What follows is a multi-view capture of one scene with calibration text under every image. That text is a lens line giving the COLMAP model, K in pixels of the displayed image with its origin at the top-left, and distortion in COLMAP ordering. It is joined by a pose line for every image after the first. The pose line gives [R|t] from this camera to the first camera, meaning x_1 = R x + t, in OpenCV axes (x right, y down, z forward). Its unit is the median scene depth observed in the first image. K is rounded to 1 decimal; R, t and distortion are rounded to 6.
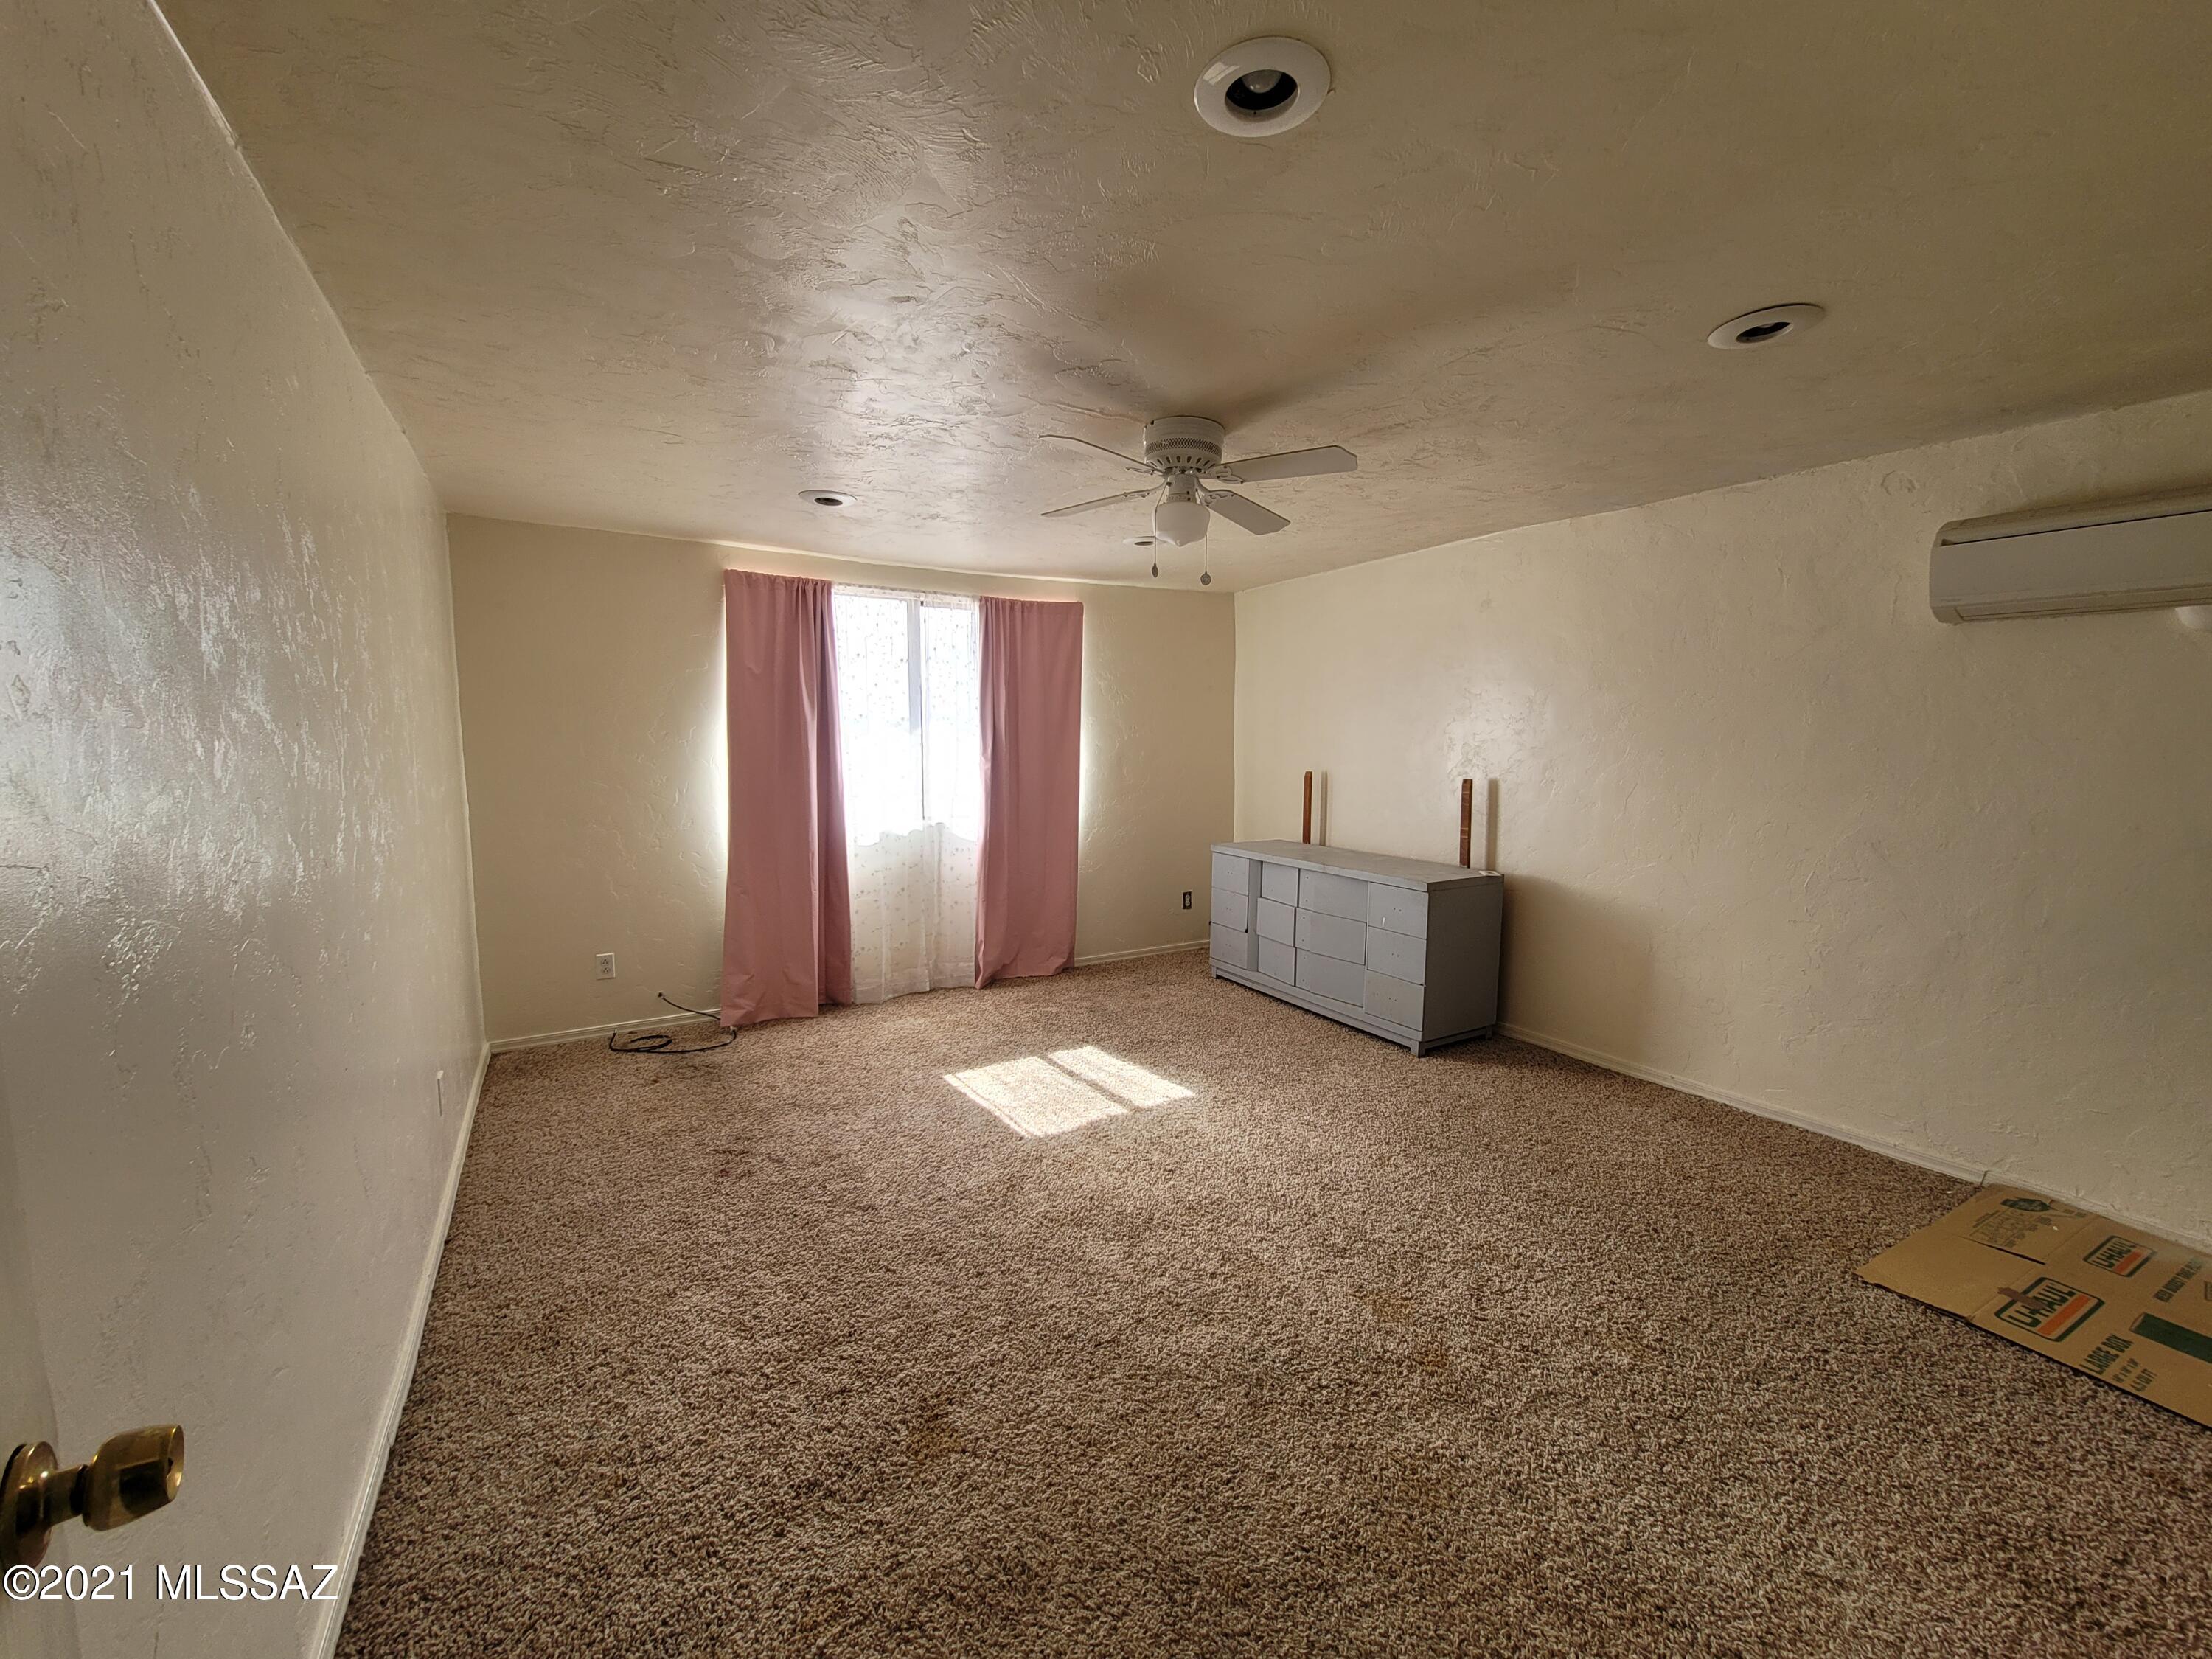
lens RADIAL K [[903.9, 0, 1112.4], [0, 903.9, 830.7], [0, 0, 1]] dist [-0.000320, -0.000630]
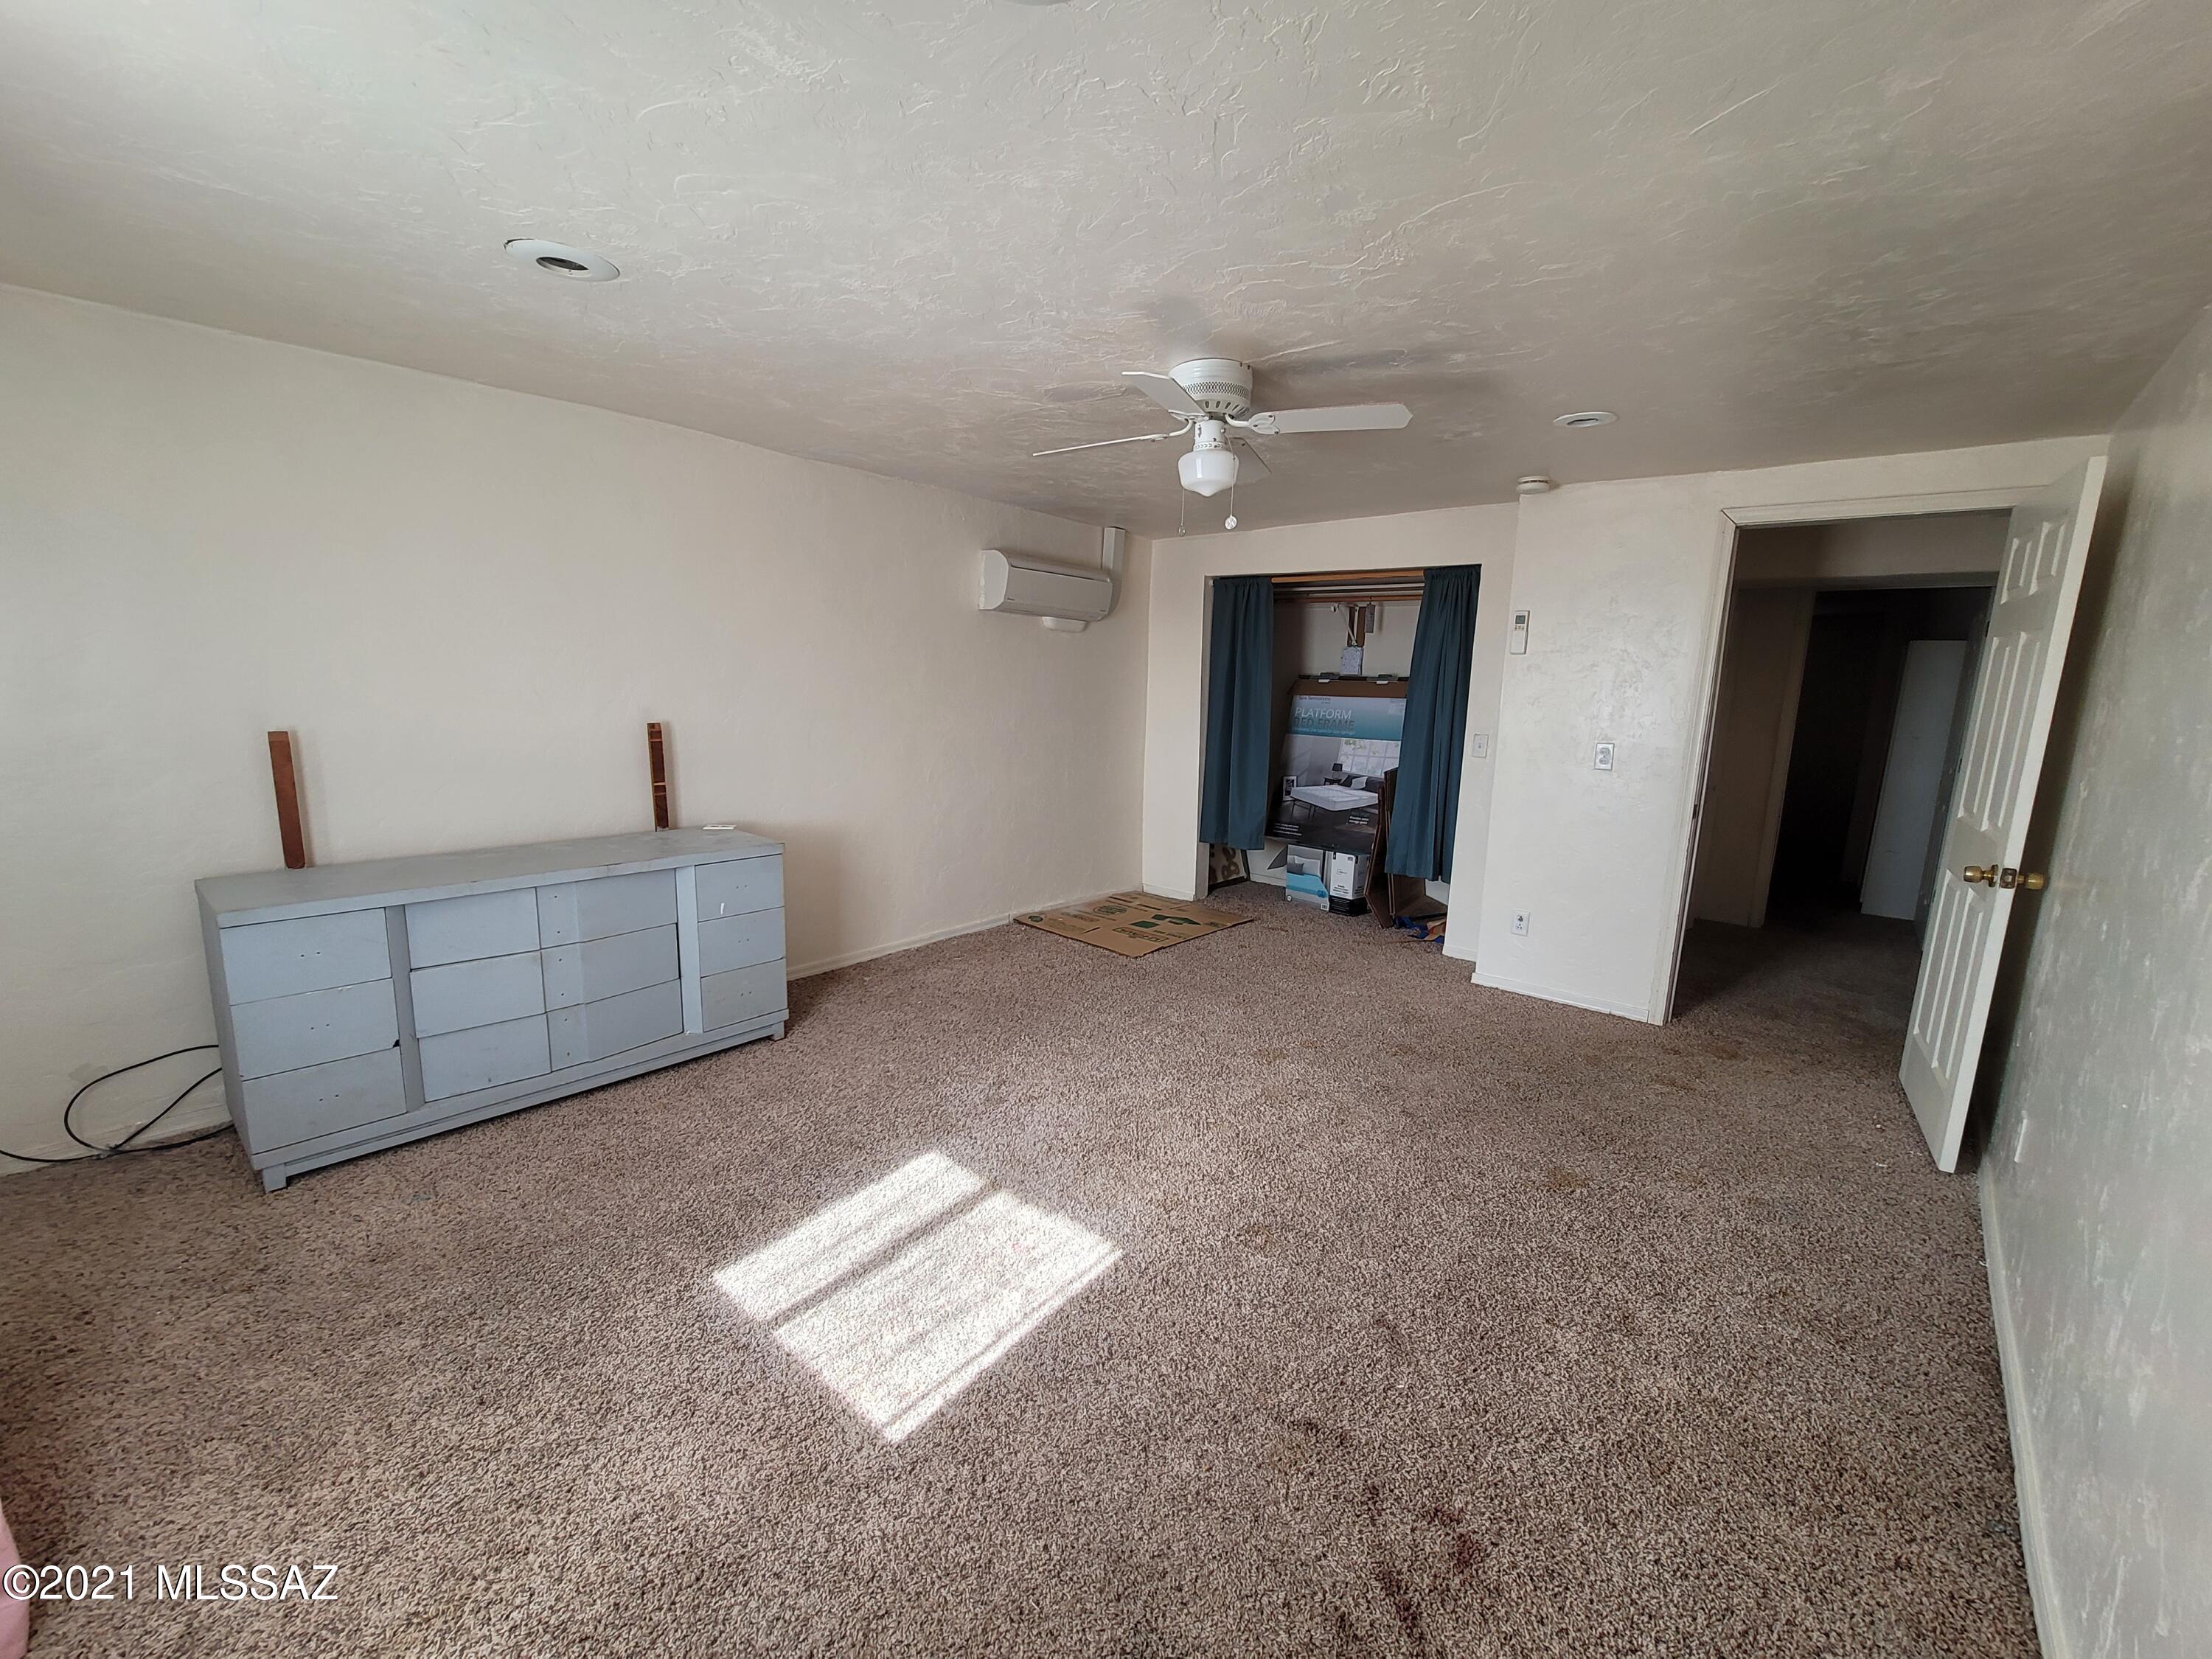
lens RADIAL K [[903.9, 0, 1112.4], [0, 903.9, 830.7], [0, 0, 1]] dist [-0.000320, -0.000630]
pose [[-0.314979, -0.177029, 0.932443, -0.608668], [0.065749, 0.976020, 0.207512, -0.123345], [-0.946819, 0.126669, -0.295786, 1.011606]]
